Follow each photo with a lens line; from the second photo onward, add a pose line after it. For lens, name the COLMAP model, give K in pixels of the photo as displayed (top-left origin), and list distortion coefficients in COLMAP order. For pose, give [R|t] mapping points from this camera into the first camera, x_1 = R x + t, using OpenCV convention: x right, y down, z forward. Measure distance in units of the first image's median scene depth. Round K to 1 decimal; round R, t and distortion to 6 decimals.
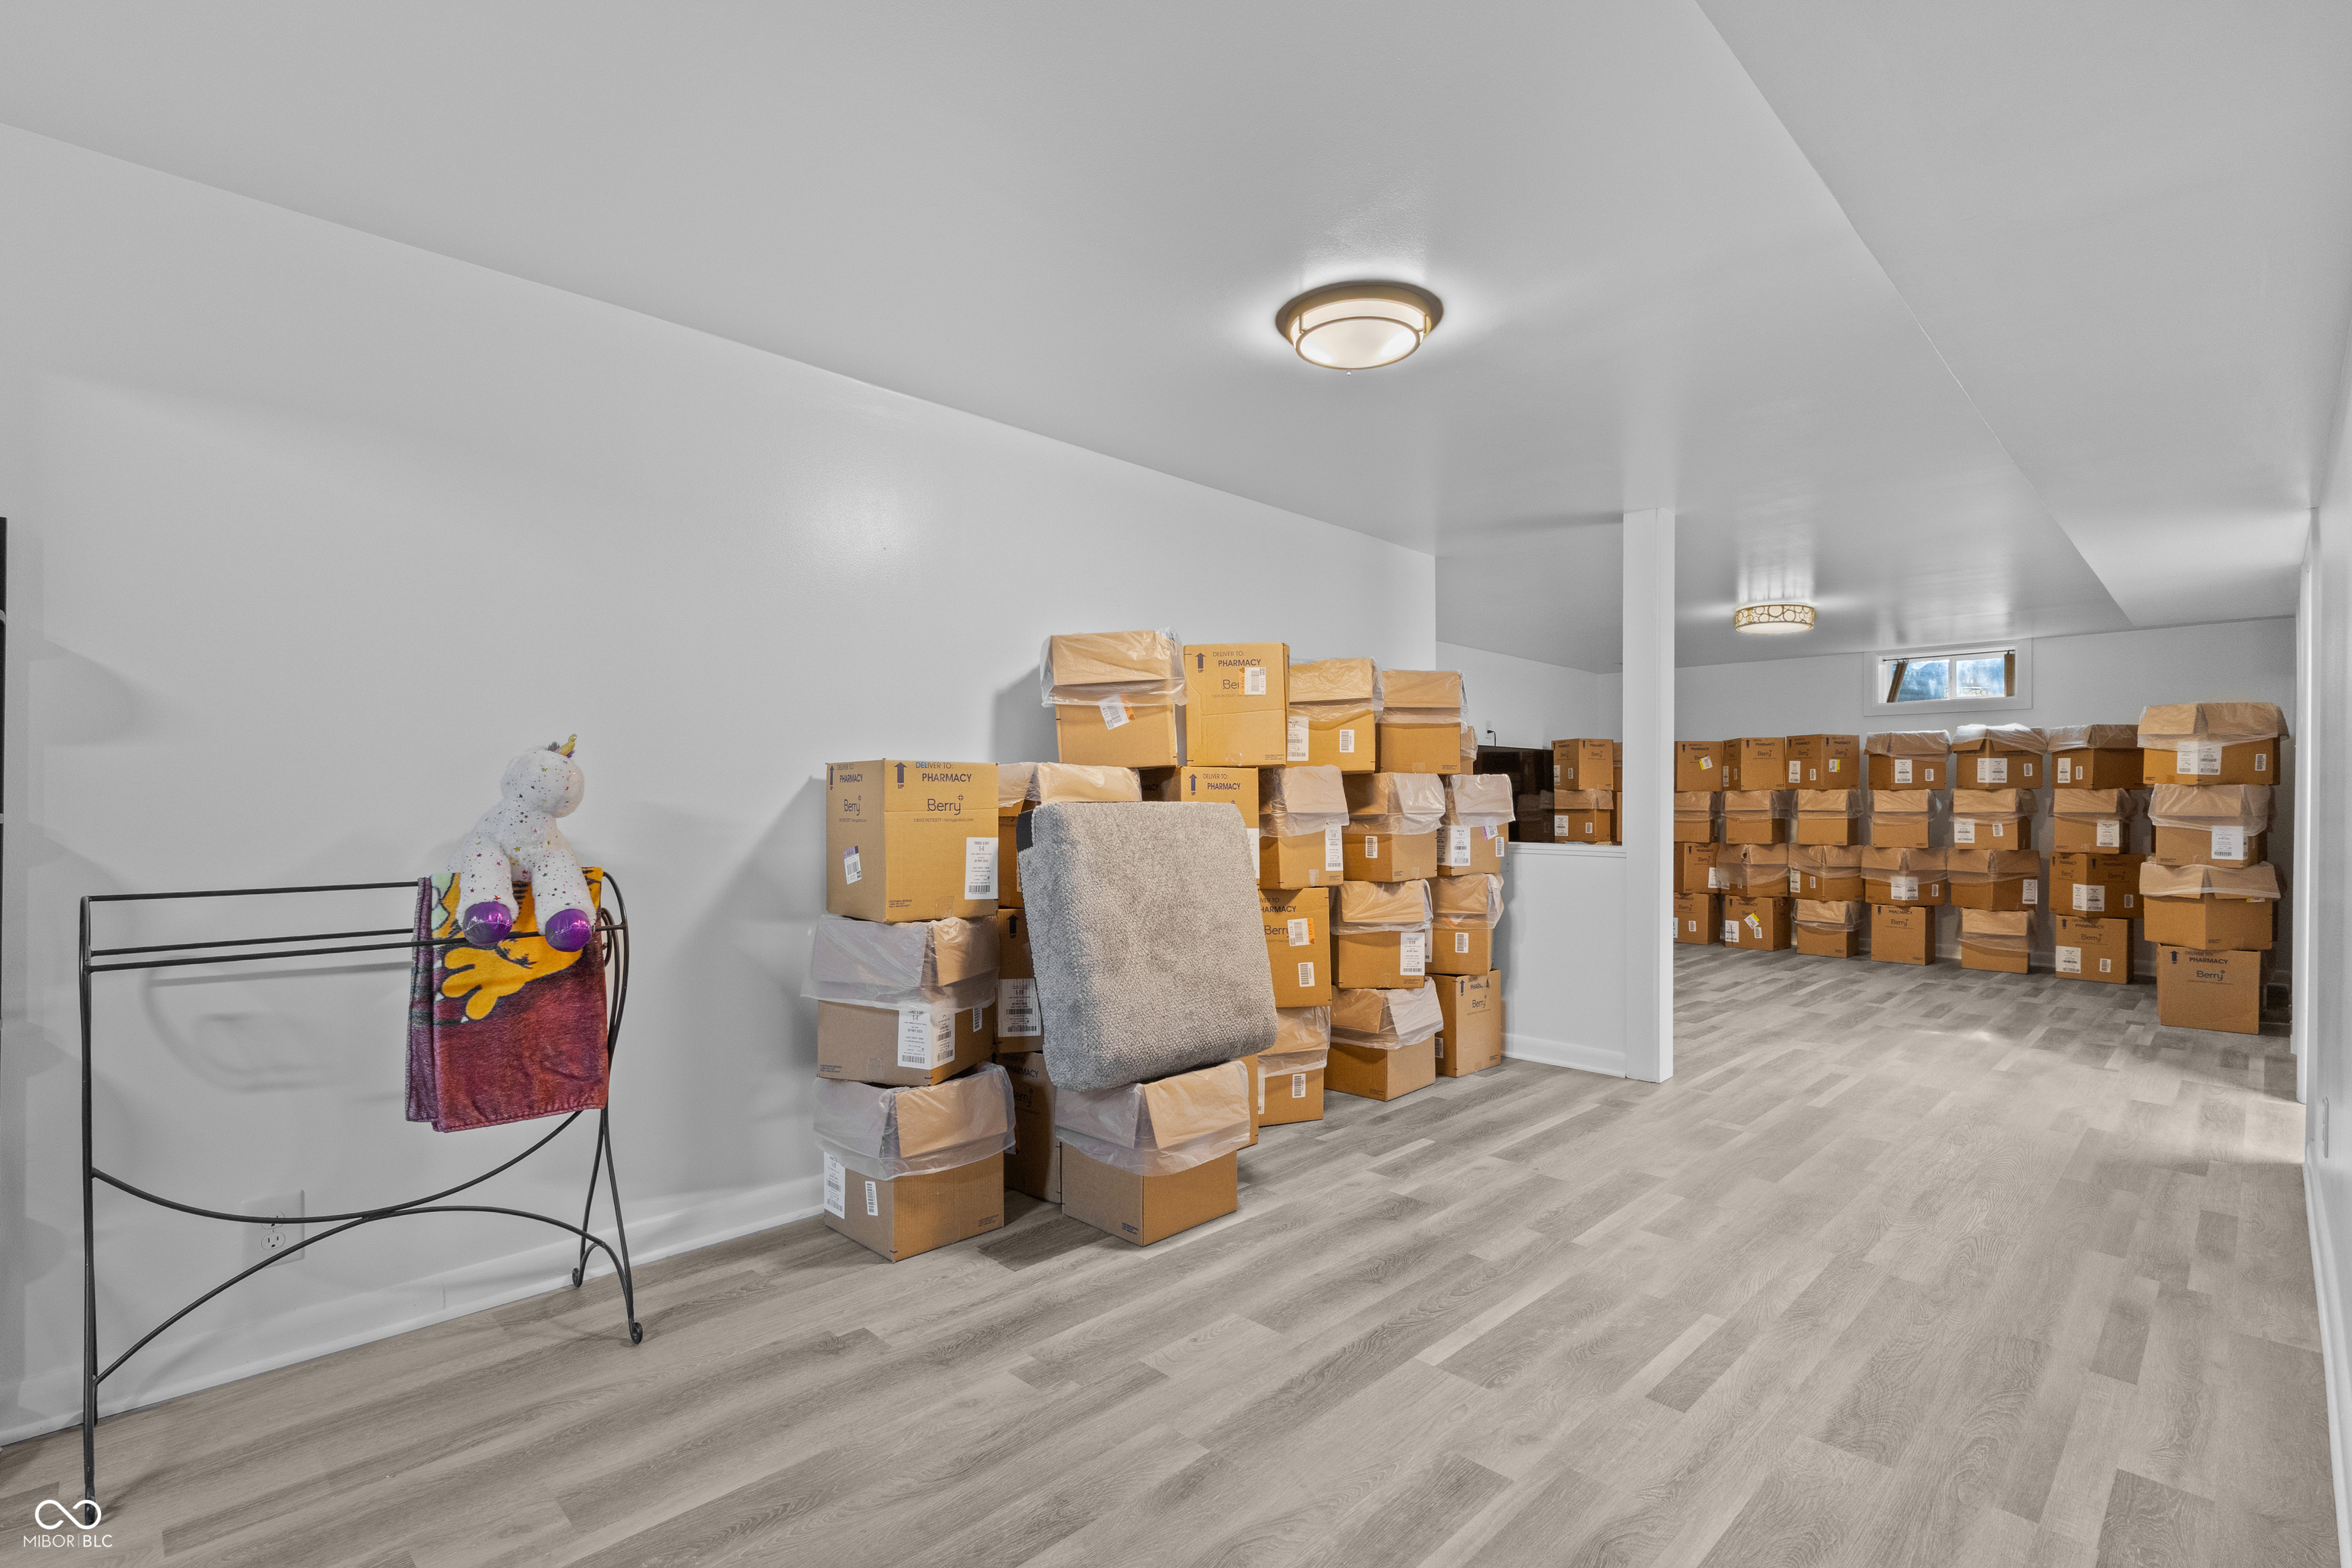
lens RADIAL K [[1085.0, 0, 1185.4], [0, 1085.0, 815.0], [0, 0, 1]] dist [-0.000941, -0.000230]
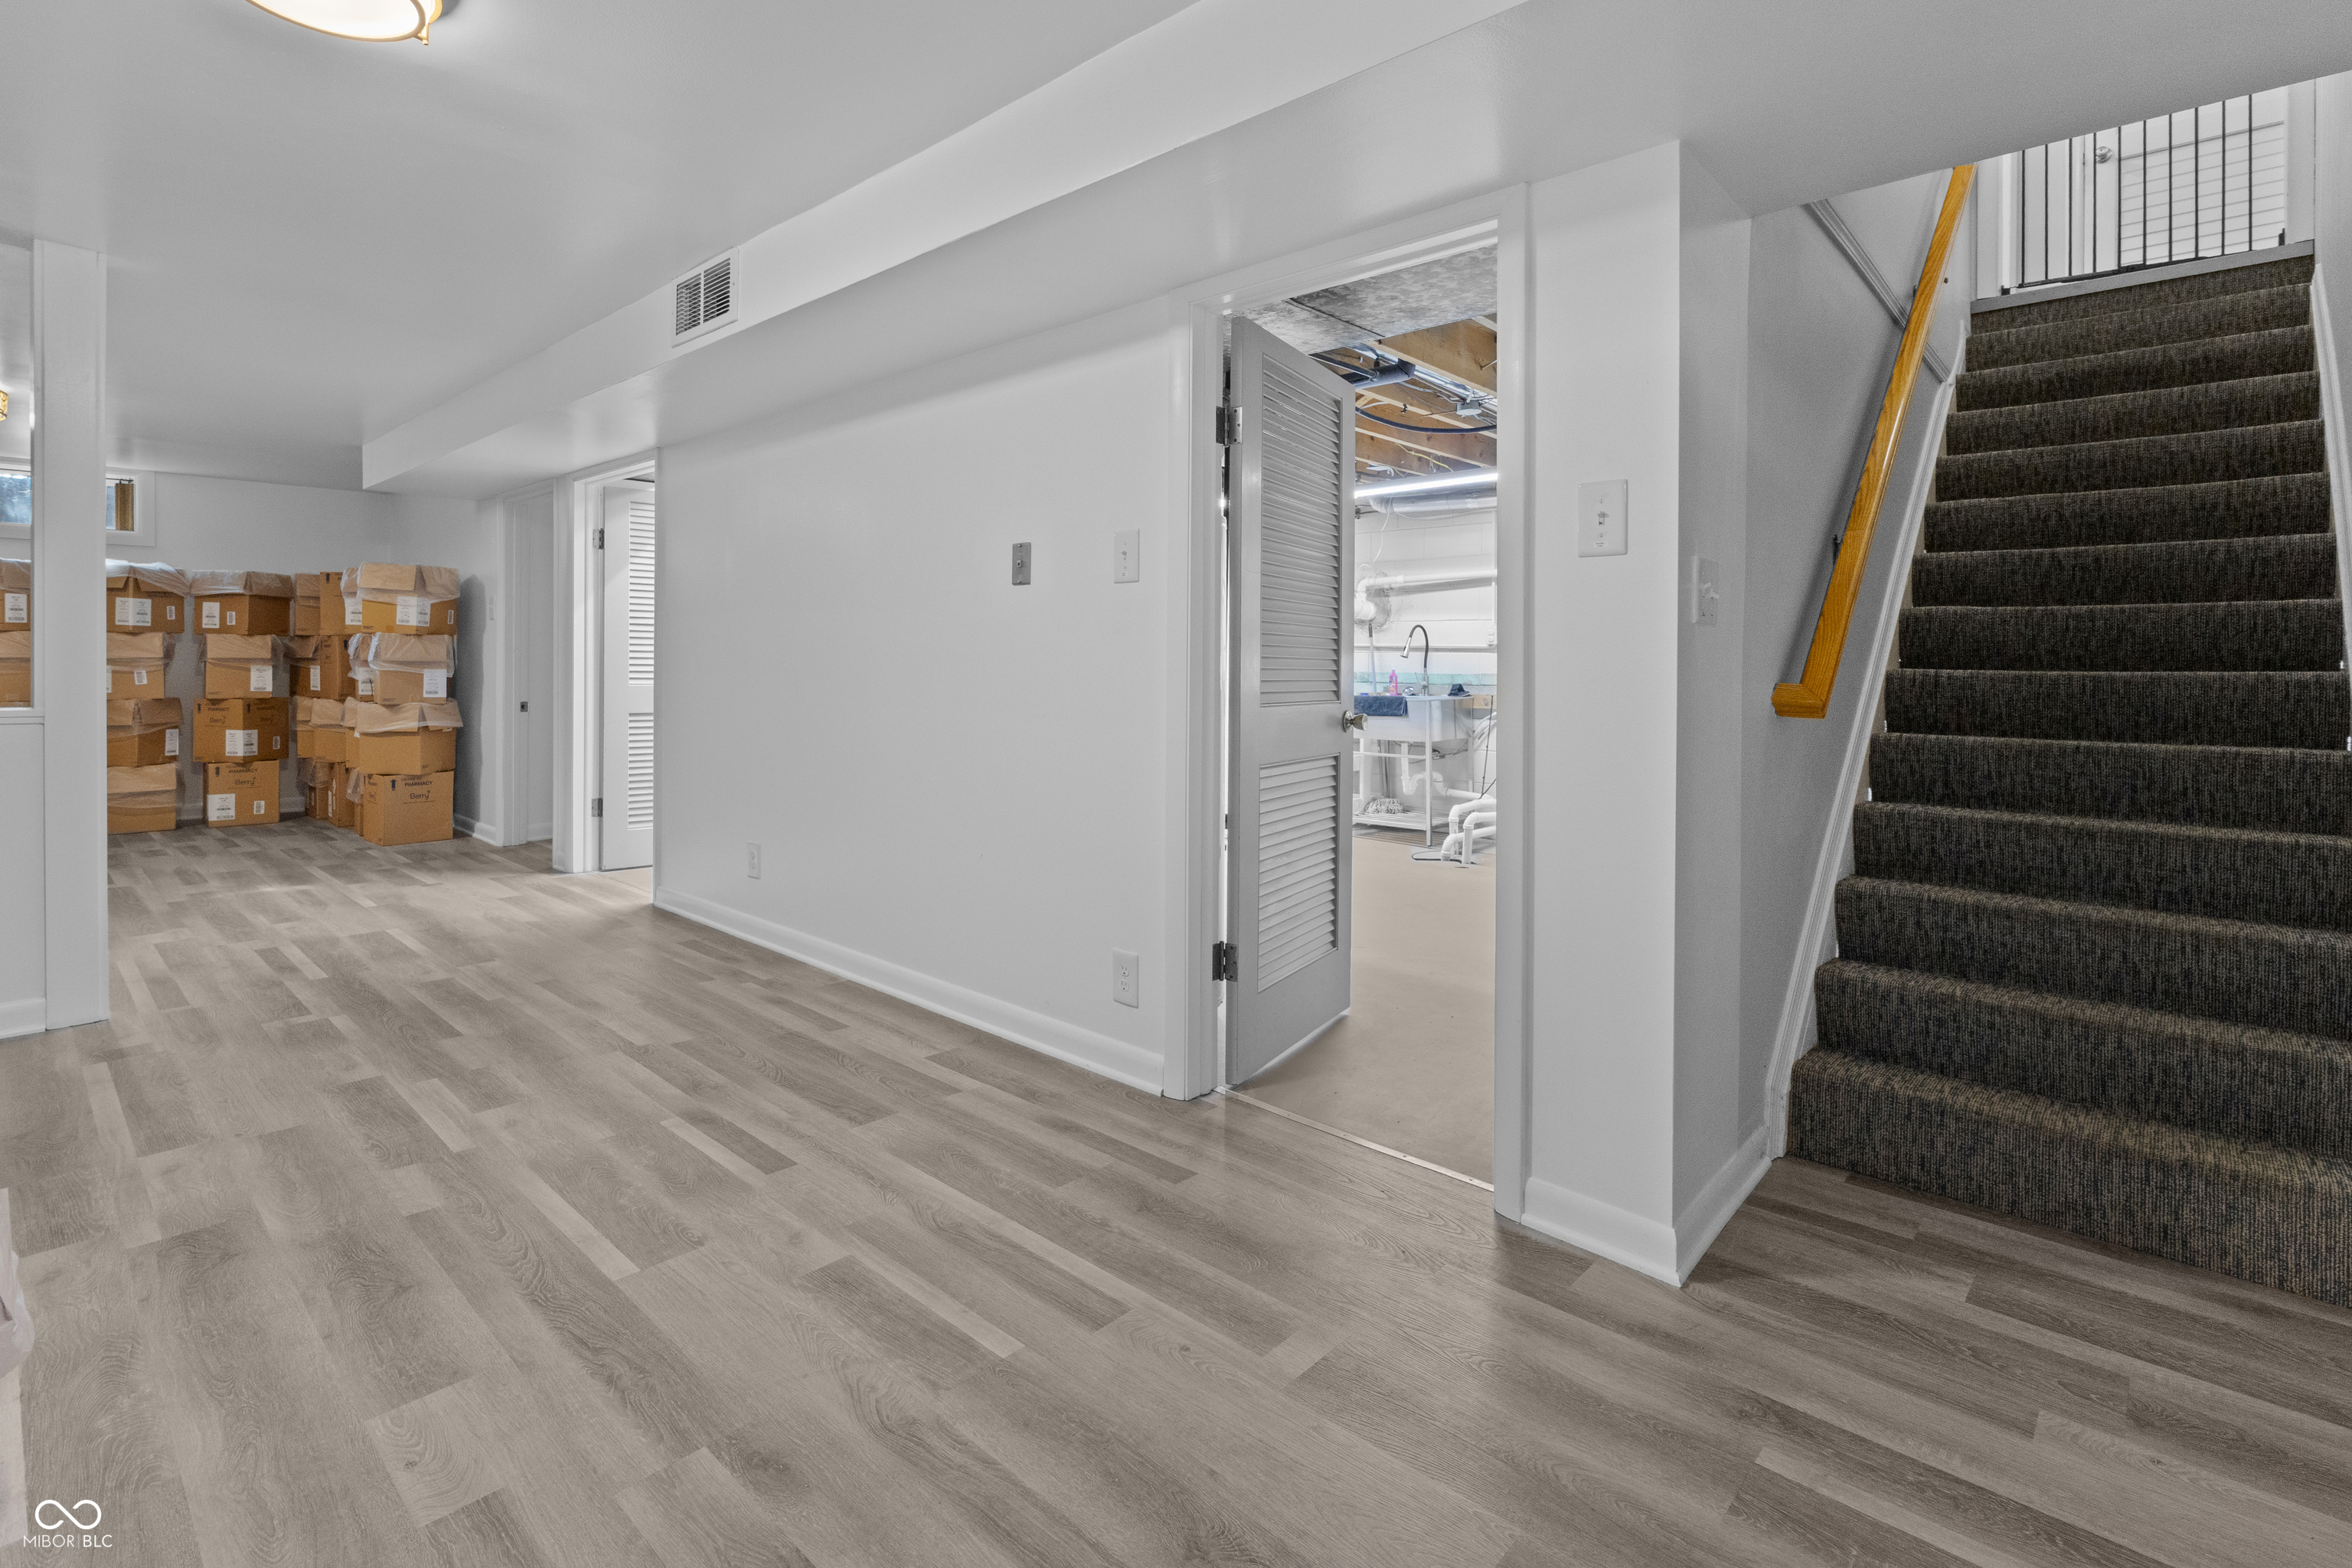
lens RADIAL K [[1100.8, 0, 1161.5], [0, 1100.8, 661.1], [0, 0, 1]] dist [-0.001504, -0.000239]
pose [[-0.034206, -0.004340, 0.999405, -0.211781], [0.003003, 0.999986, 0.004445, -0.001481], [-0.999410, 0.003153, -0.034193, 0.178665]]
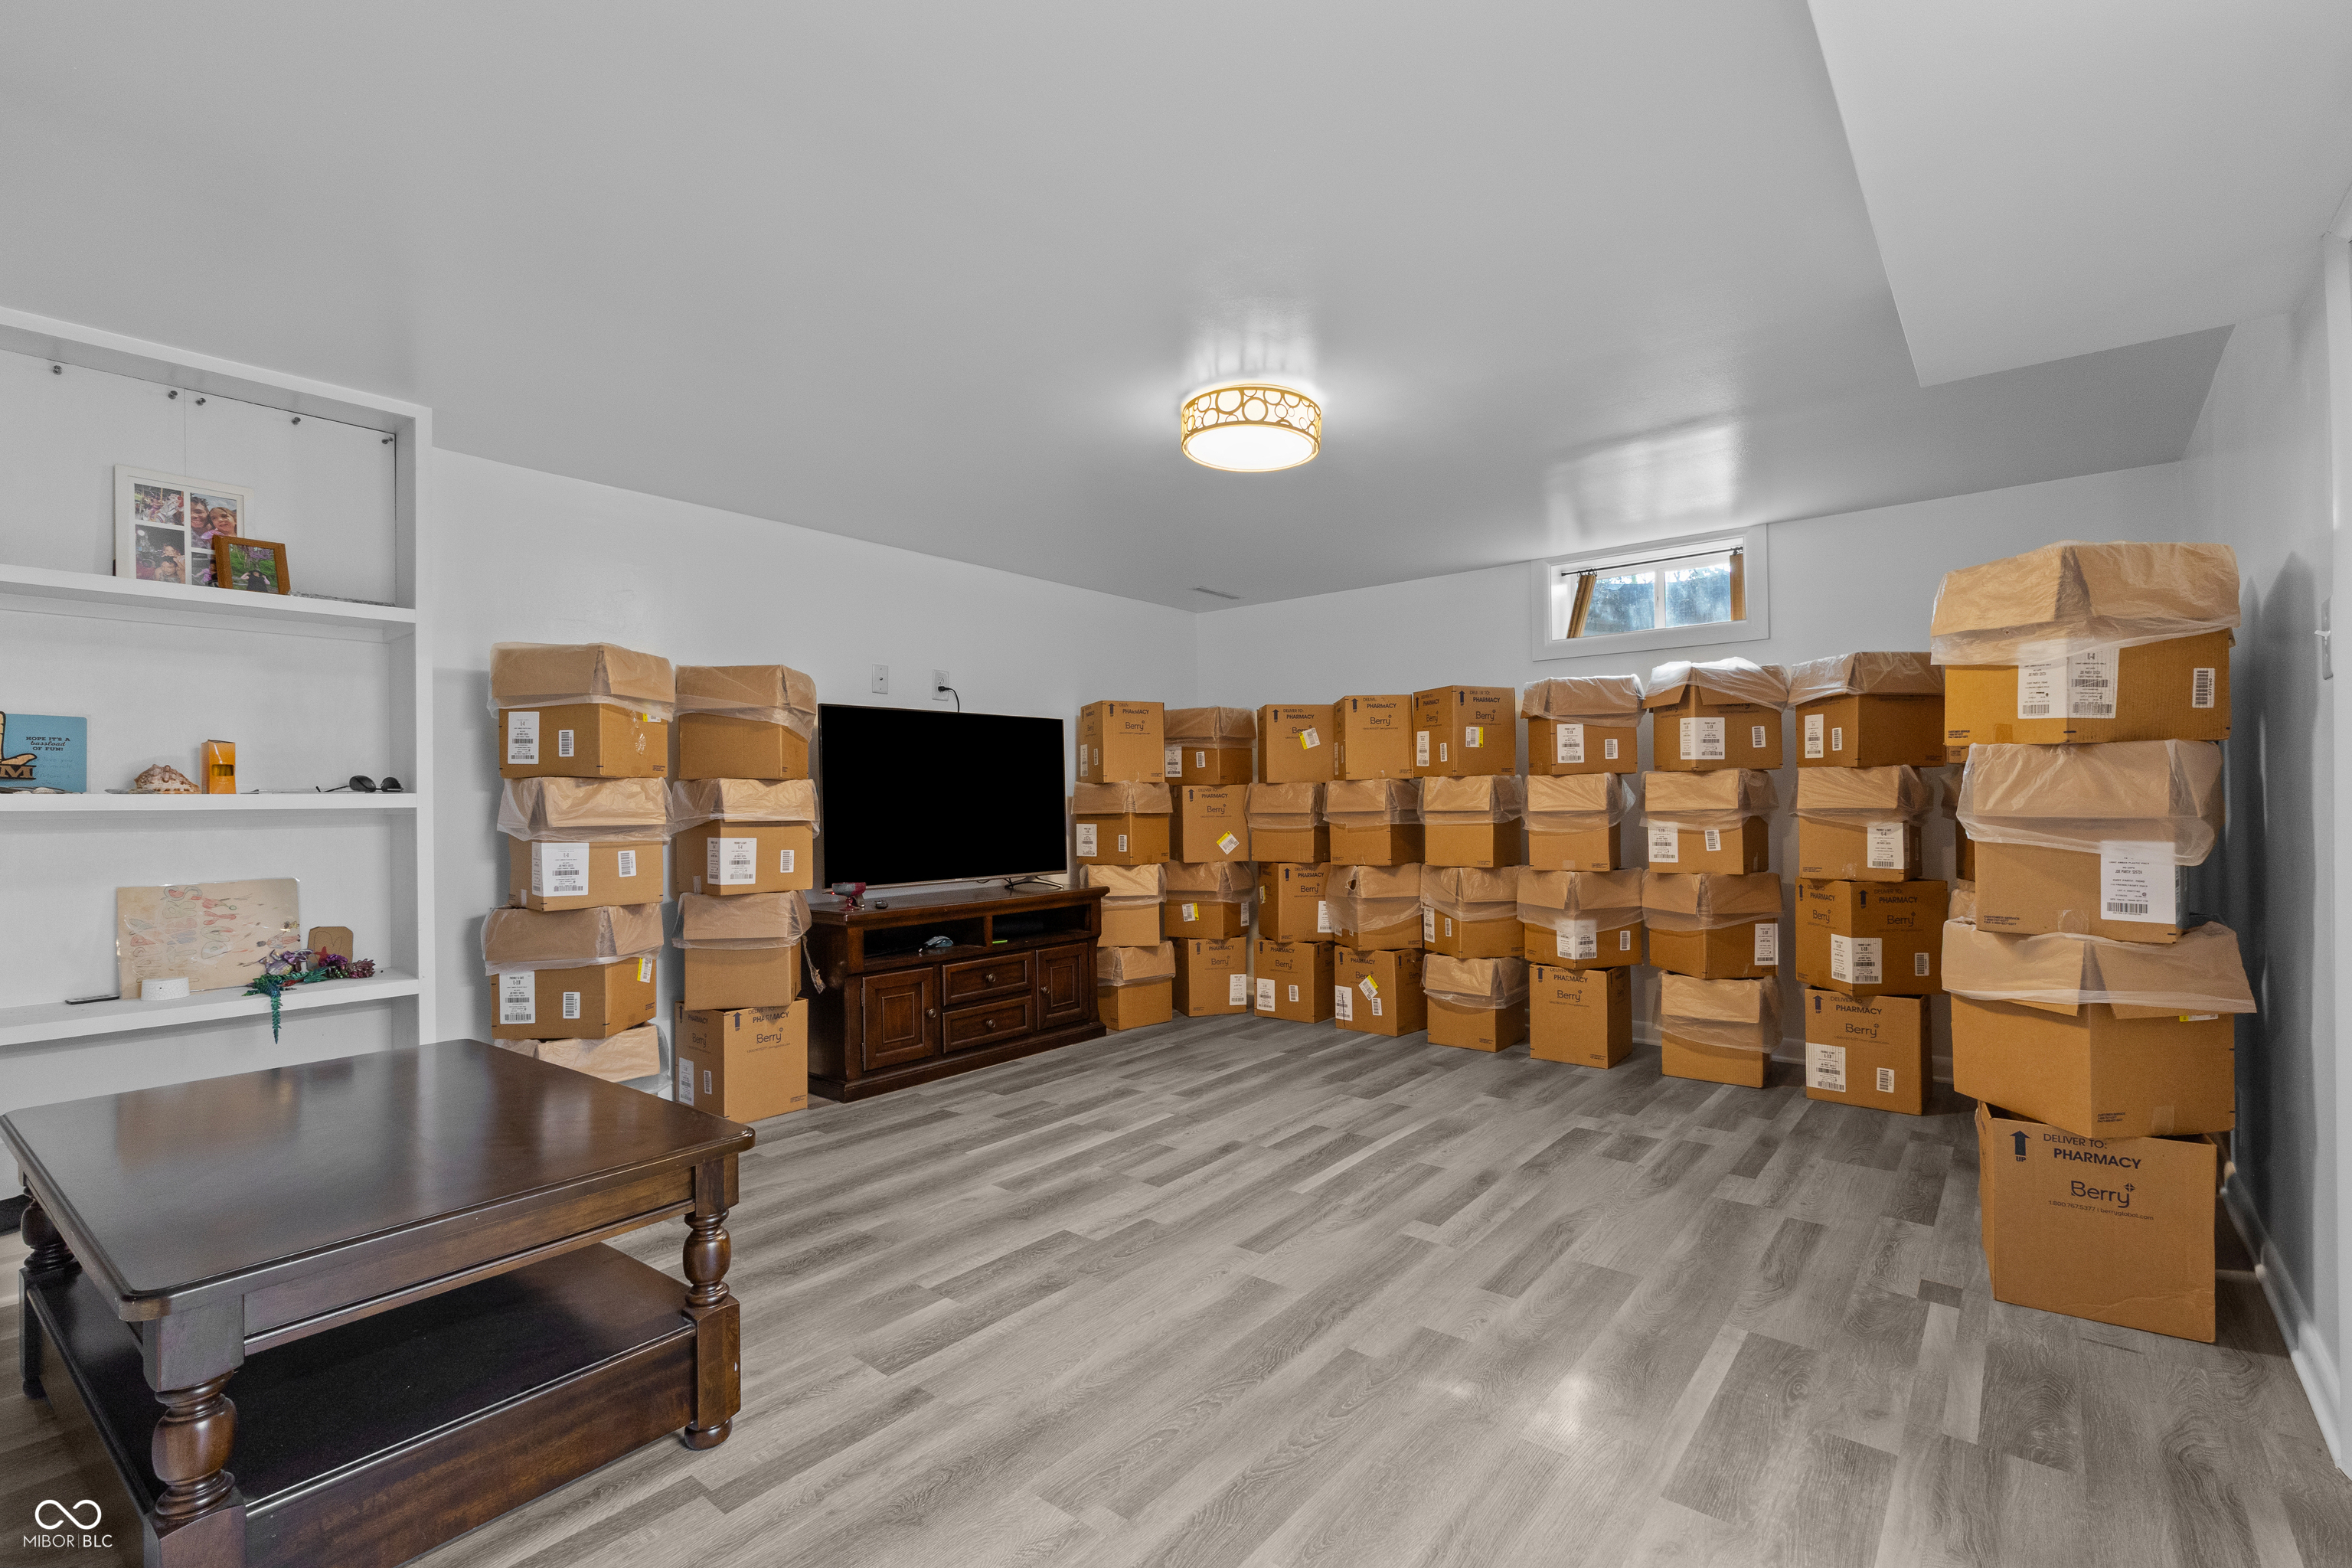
lens RADIAL K [[1061.1, 0, 1176.4], [0, 1061.1, 809.4], [0, 0, 1]] dist [-0.000636, -0.000037]
pose [[0.994582, -0.015843, 0.102741, 0.416925], [0.016564, 0.999844, -0.006172, -0.004166], [-0.102627, 0.007840, 0.994689, 0.476324]]
